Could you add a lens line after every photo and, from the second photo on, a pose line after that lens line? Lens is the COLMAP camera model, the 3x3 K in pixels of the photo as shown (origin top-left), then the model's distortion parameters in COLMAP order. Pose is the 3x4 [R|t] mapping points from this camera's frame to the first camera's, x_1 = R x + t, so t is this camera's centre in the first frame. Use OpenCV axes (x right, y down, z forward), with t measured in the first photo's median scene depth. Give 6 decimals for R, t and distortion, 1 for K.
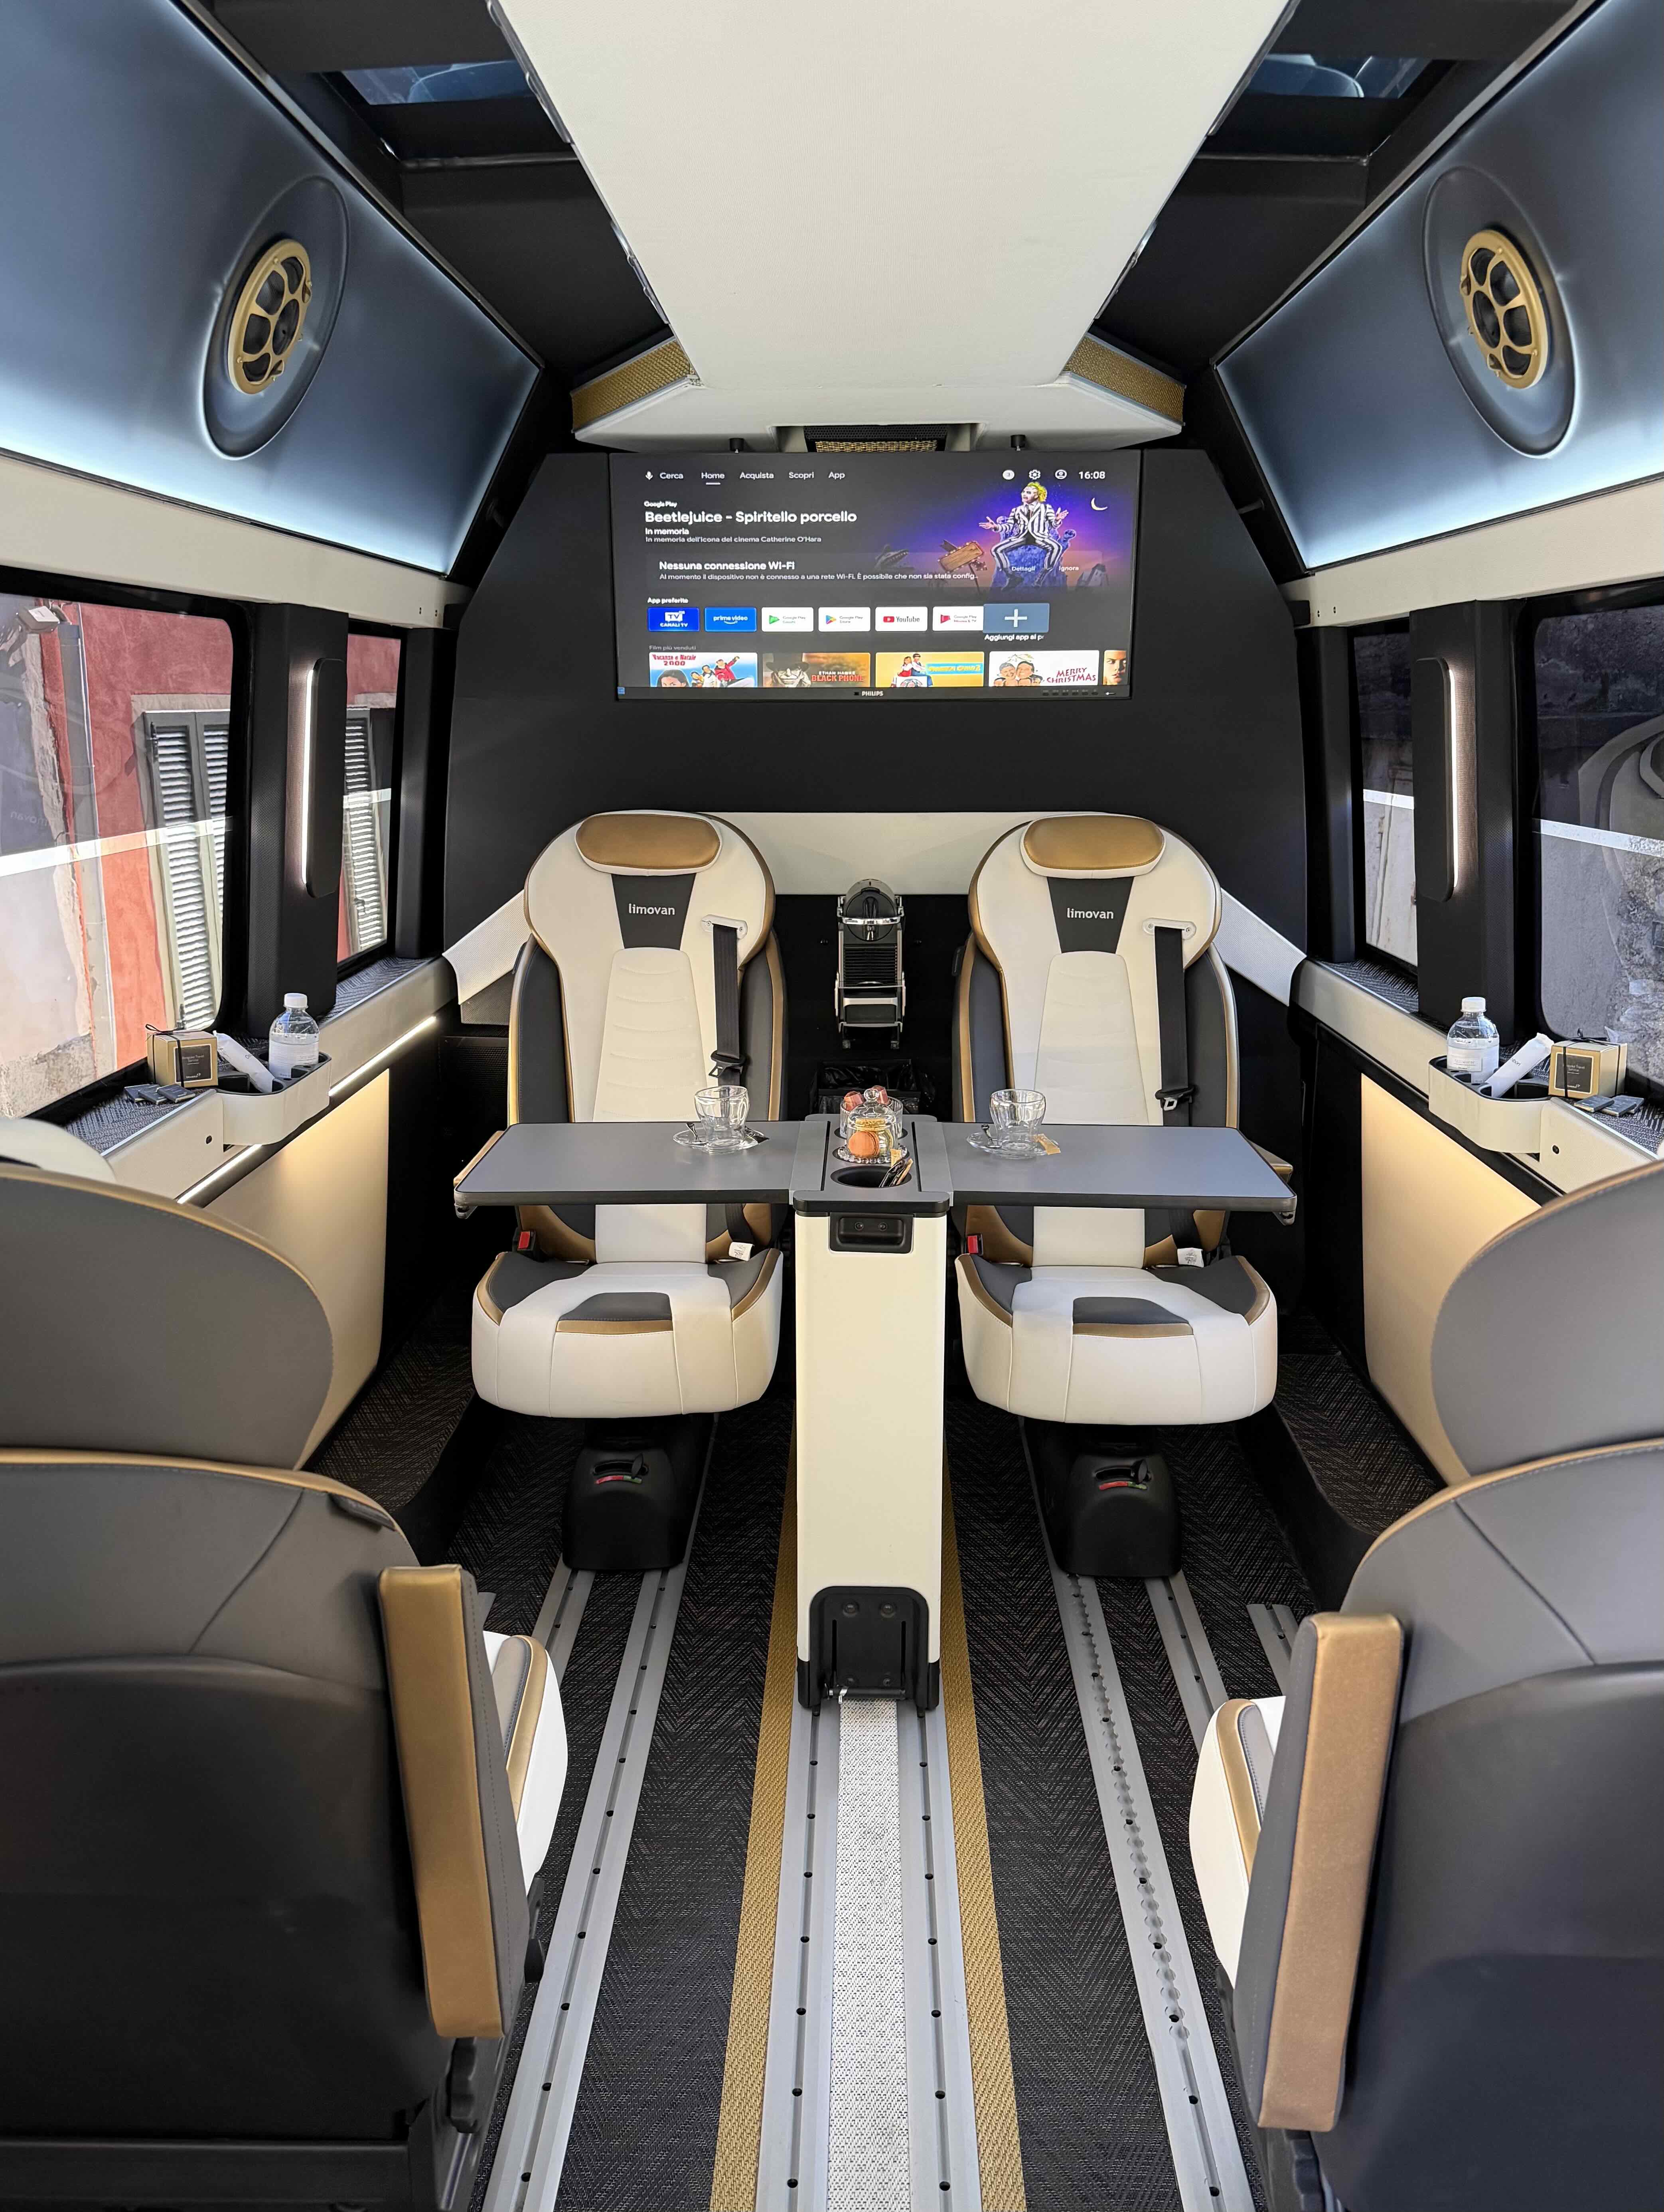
lens RADIAL K [[1762.8, 0, 832.0], [0, 1762.8, 1106.0], [0, 0, 1]] dist [0.118252, -0.230583]
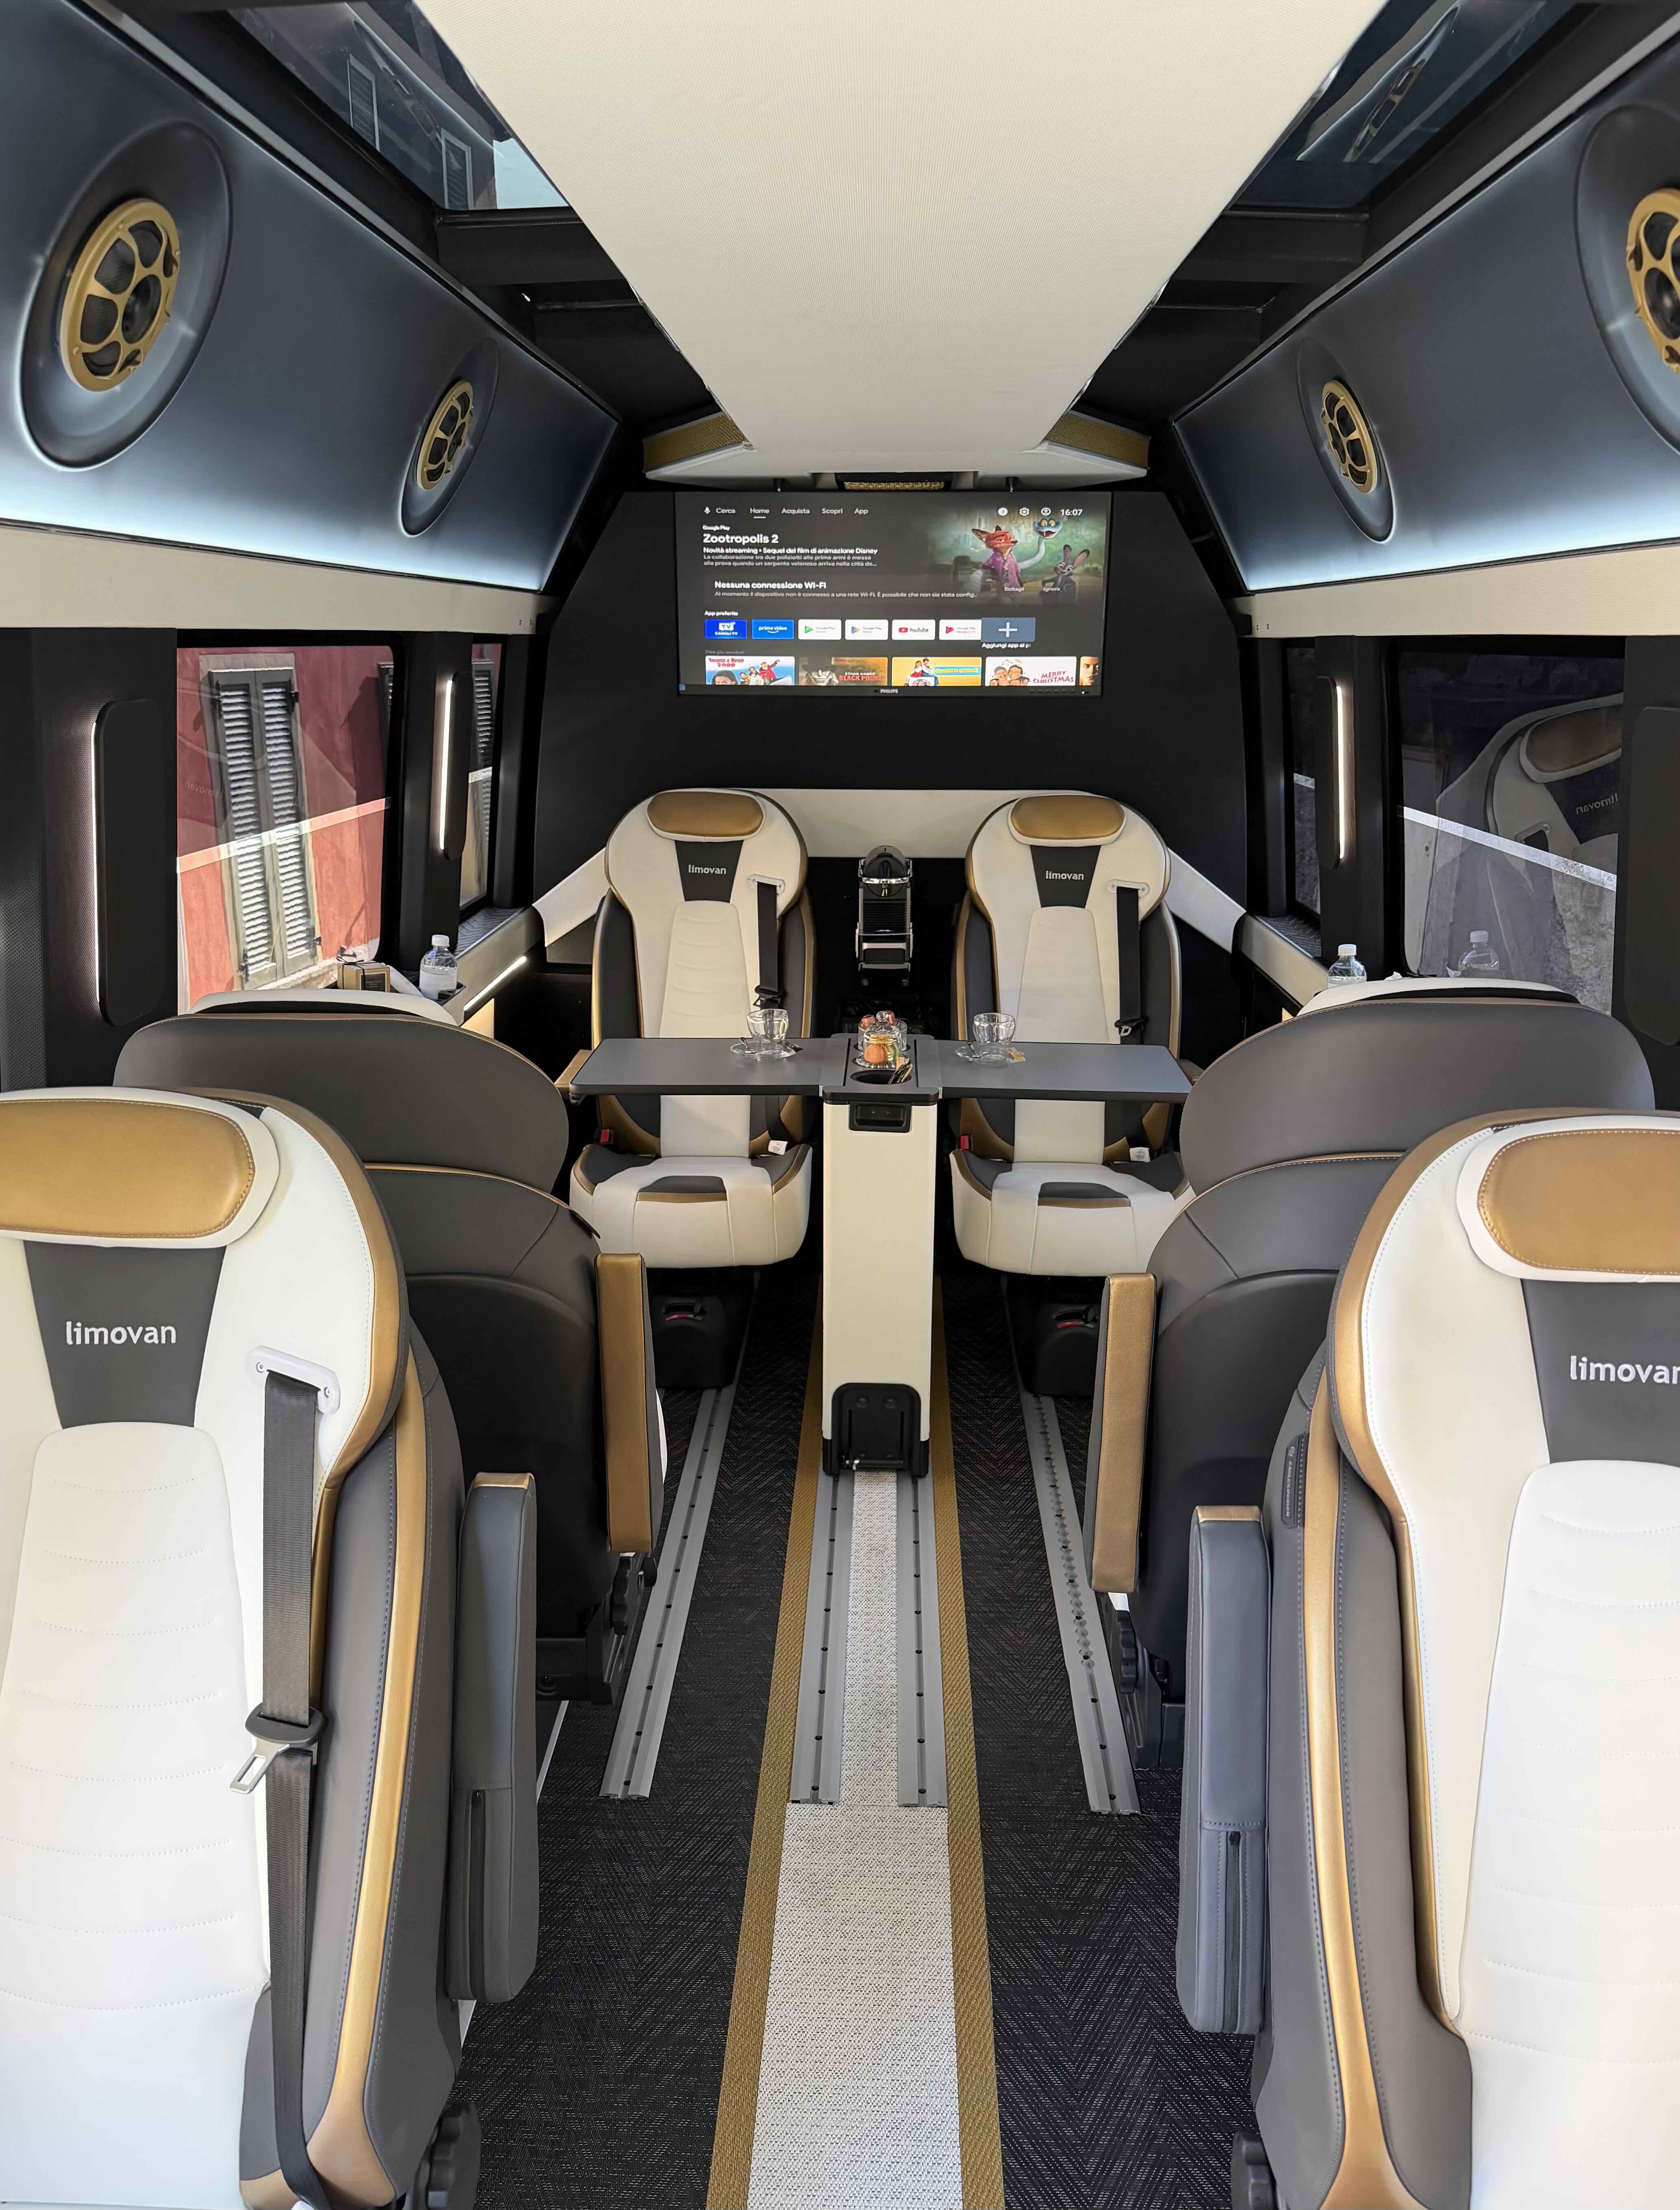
lens RADIAL K [[1643.5, 0, 828.8], [0, 1643.5, 1116.3], [0, 0, 1]] dist [0.121882, -0.240763]
pose [[0.999850, 0.009226, -0.014662, 0.000983], [-0.008609, 0.999097, 0.041604, 0.014114], [0.015033, -0.041472, 0.999027, -0.180761]]
